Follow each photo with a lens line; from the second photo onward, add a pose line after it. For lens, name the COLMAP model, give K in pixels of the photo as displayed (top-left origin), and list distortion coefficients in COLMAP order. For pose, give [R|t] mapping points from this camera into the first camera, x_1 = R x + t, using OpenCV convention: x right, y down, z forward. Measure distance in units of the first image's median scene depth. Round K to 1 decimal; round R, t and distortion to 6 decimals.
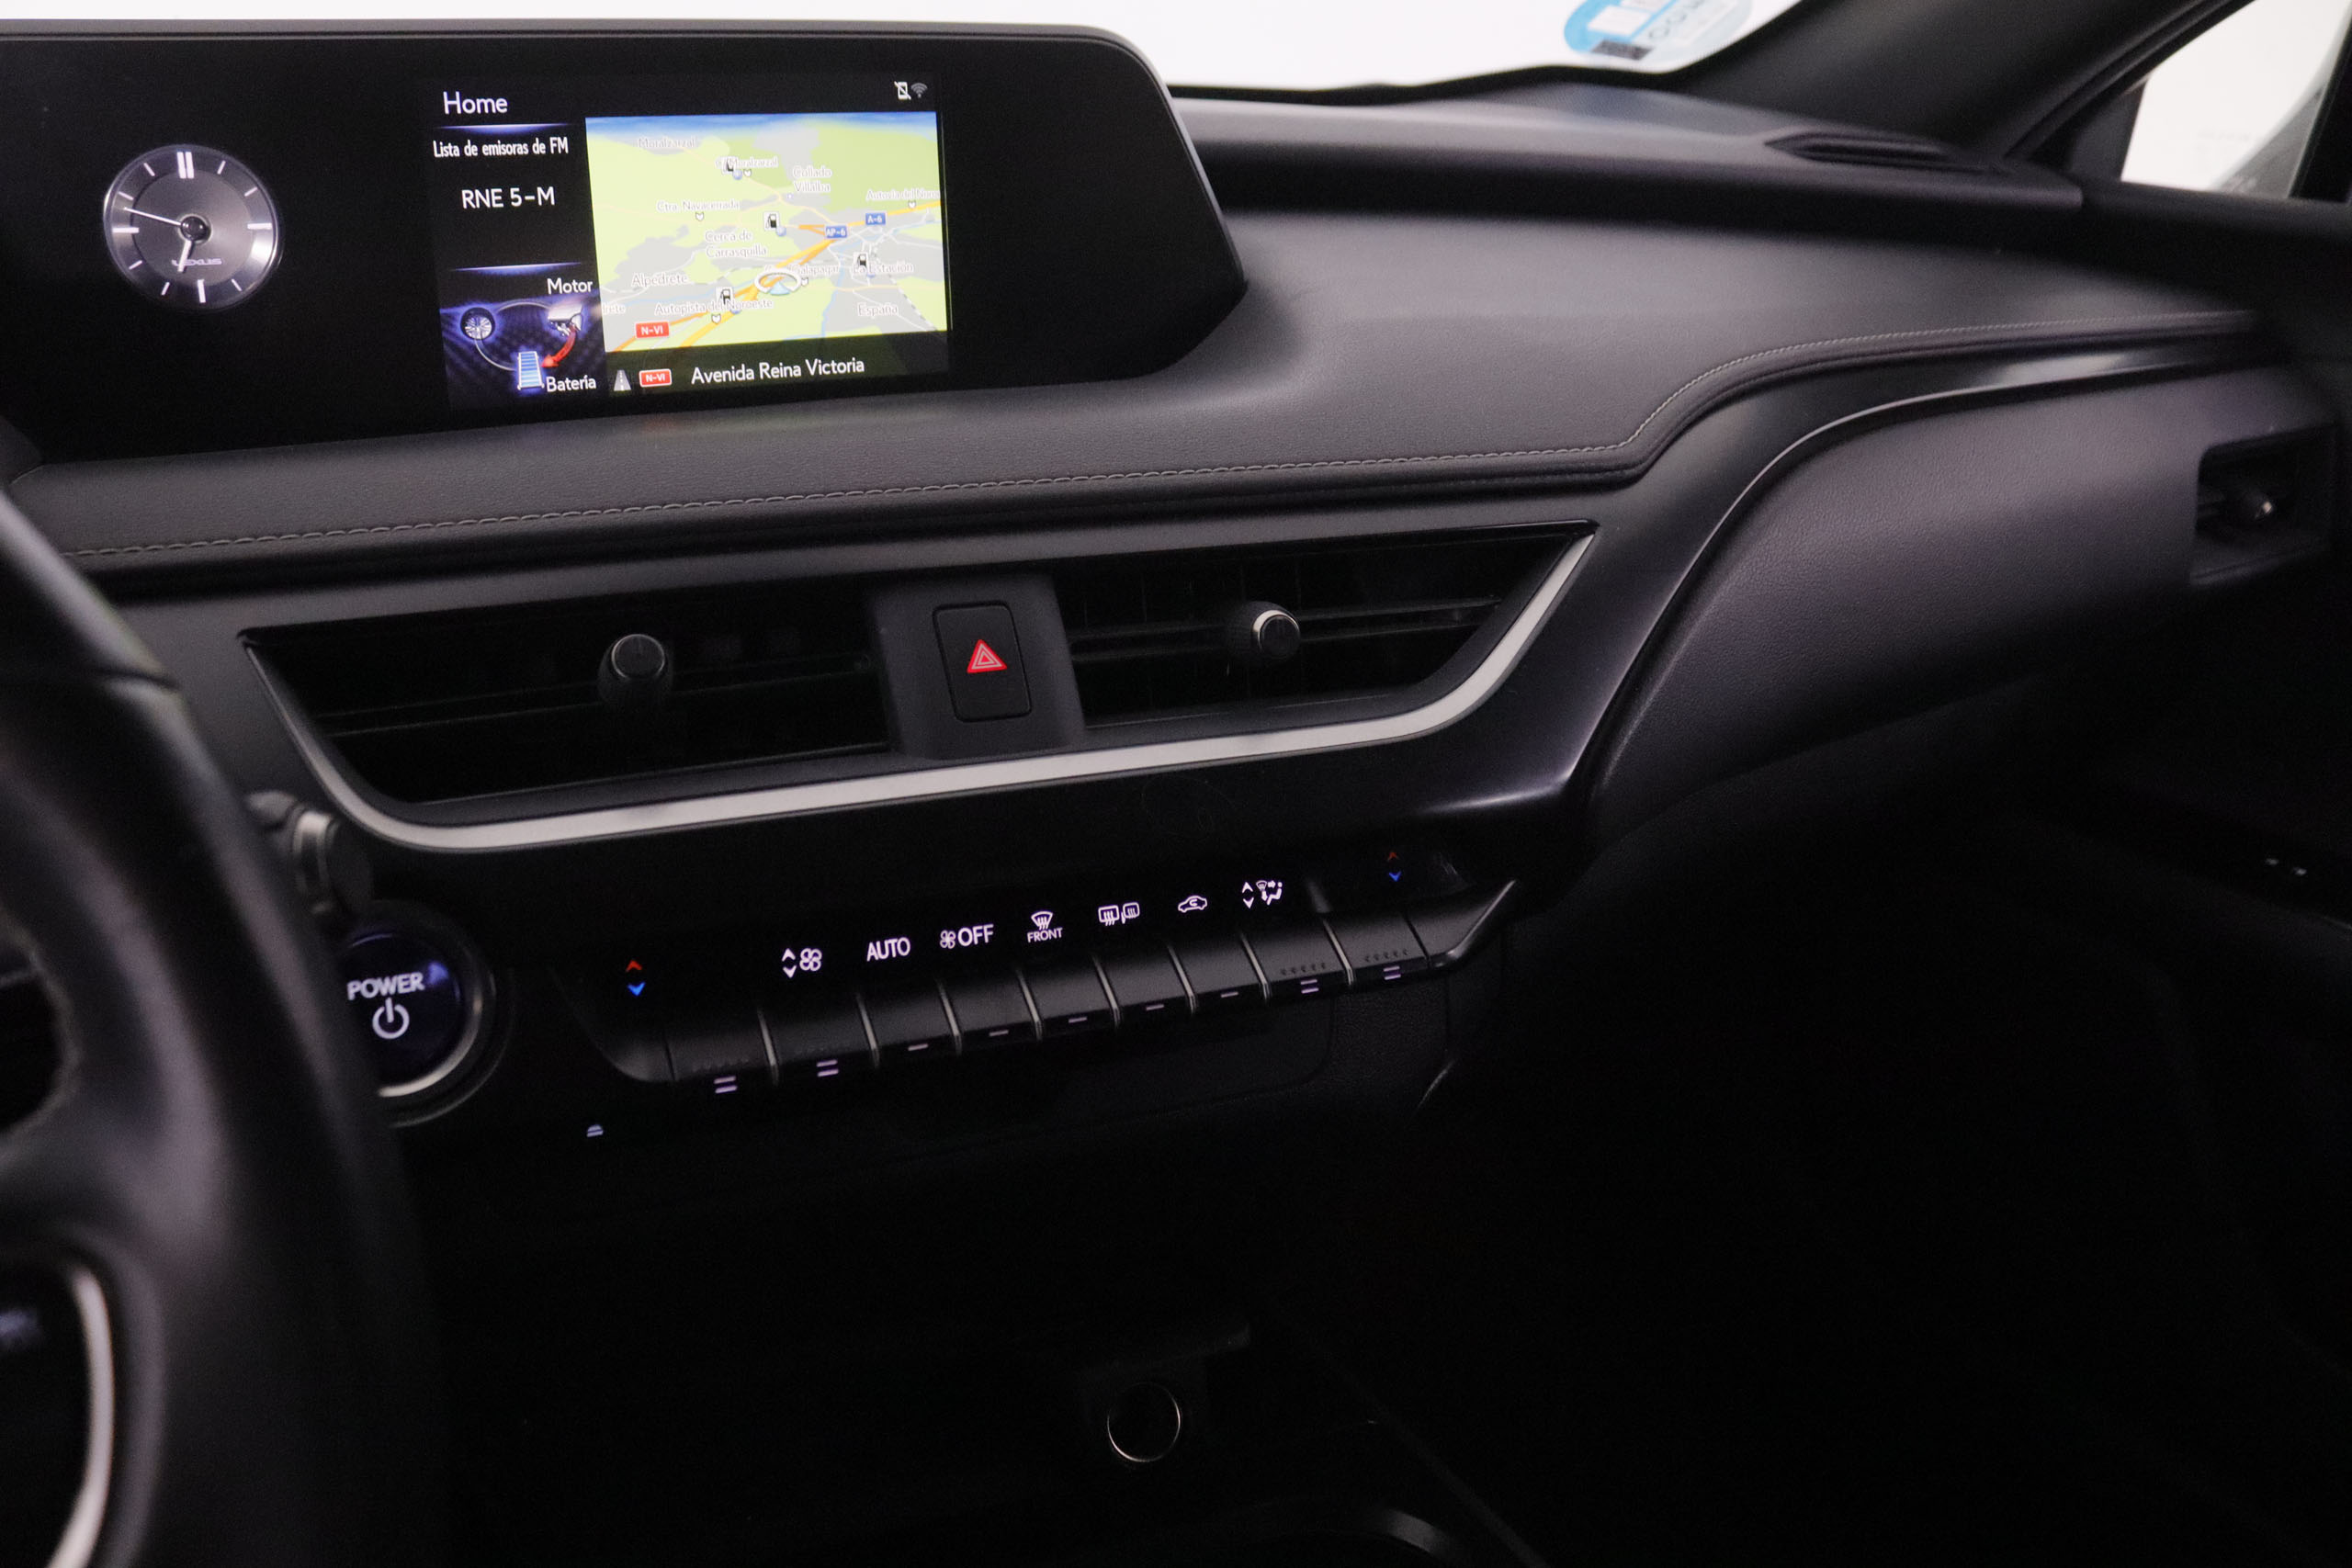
lens RADIAL K [[1864.1, 0, 1155.4], [0, 1864.1, 785.9], [0, 0, 1]] dist [-0.101349, 0.019670]
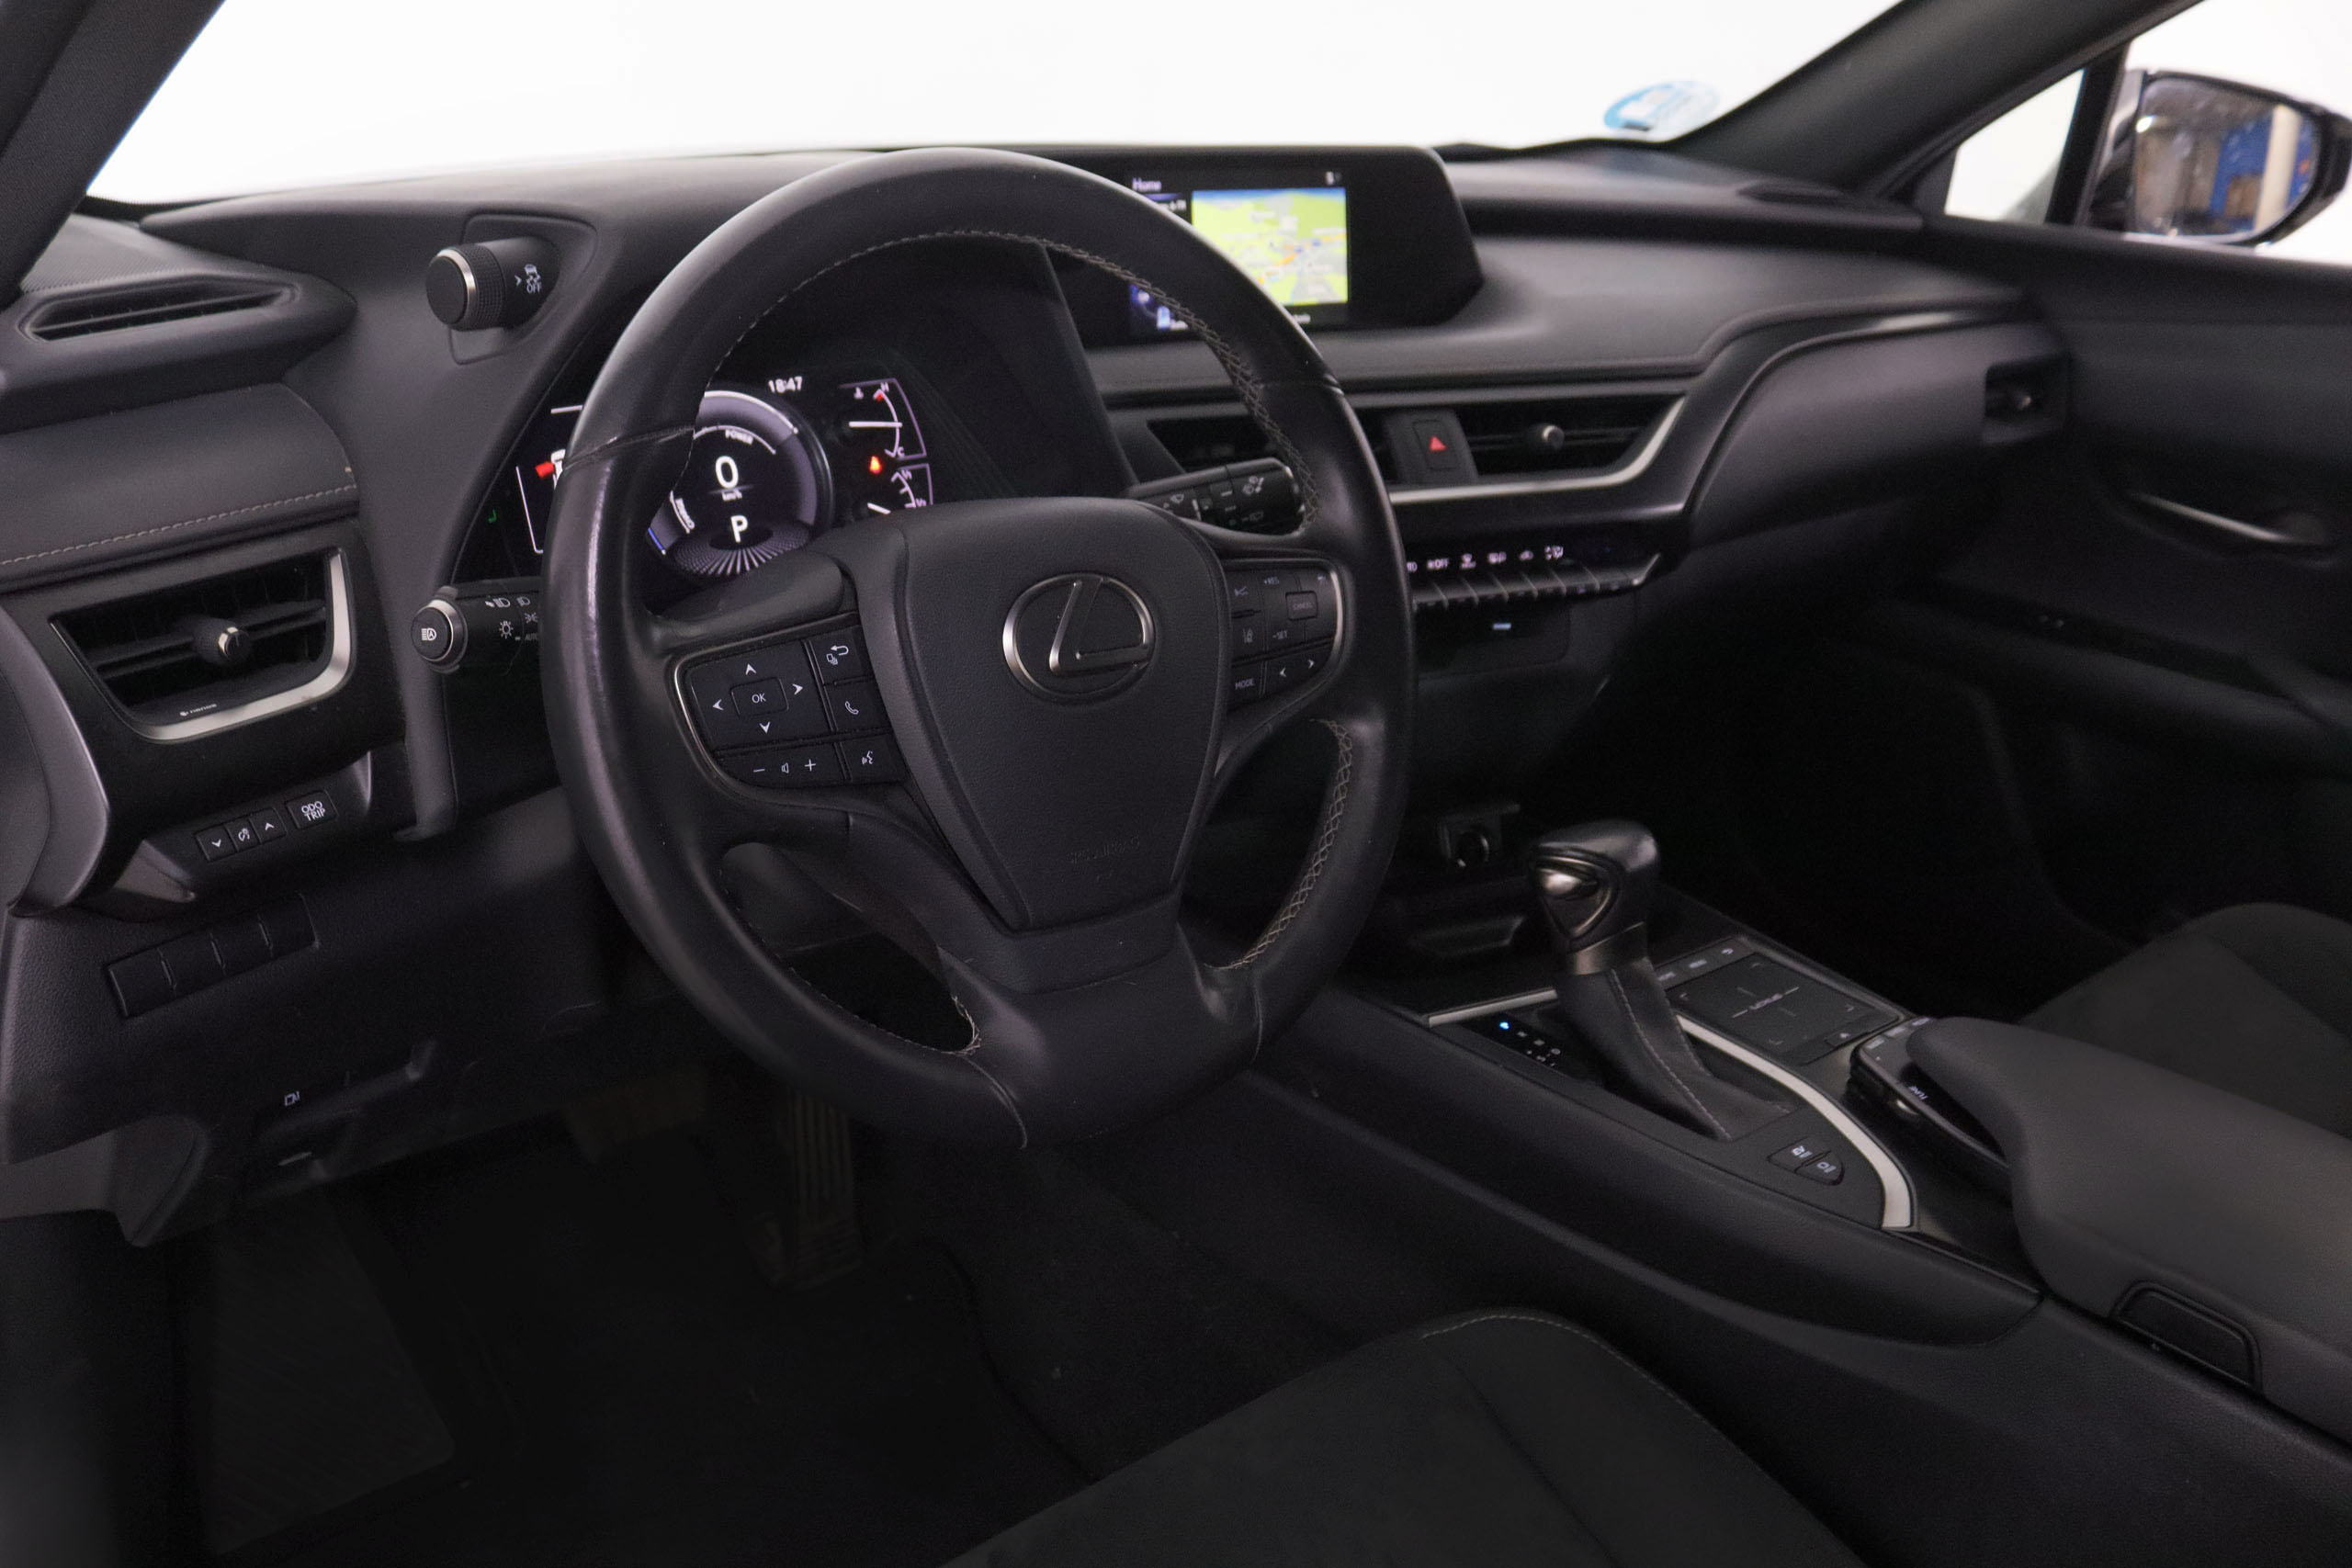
lens RADIAL K [[1864.1, 0, 1193.5], [0, 1864.1, 784.3], [0, 0, 1]] dist [-0.101349, 0.019670]
pose [[0.997162, -0.023052, 0.071667, -0.462319], [0.022848, 0.999732, 0.003667, 0.272423], [-0.071733, -0.002019, 0.997422, -1.007144]]
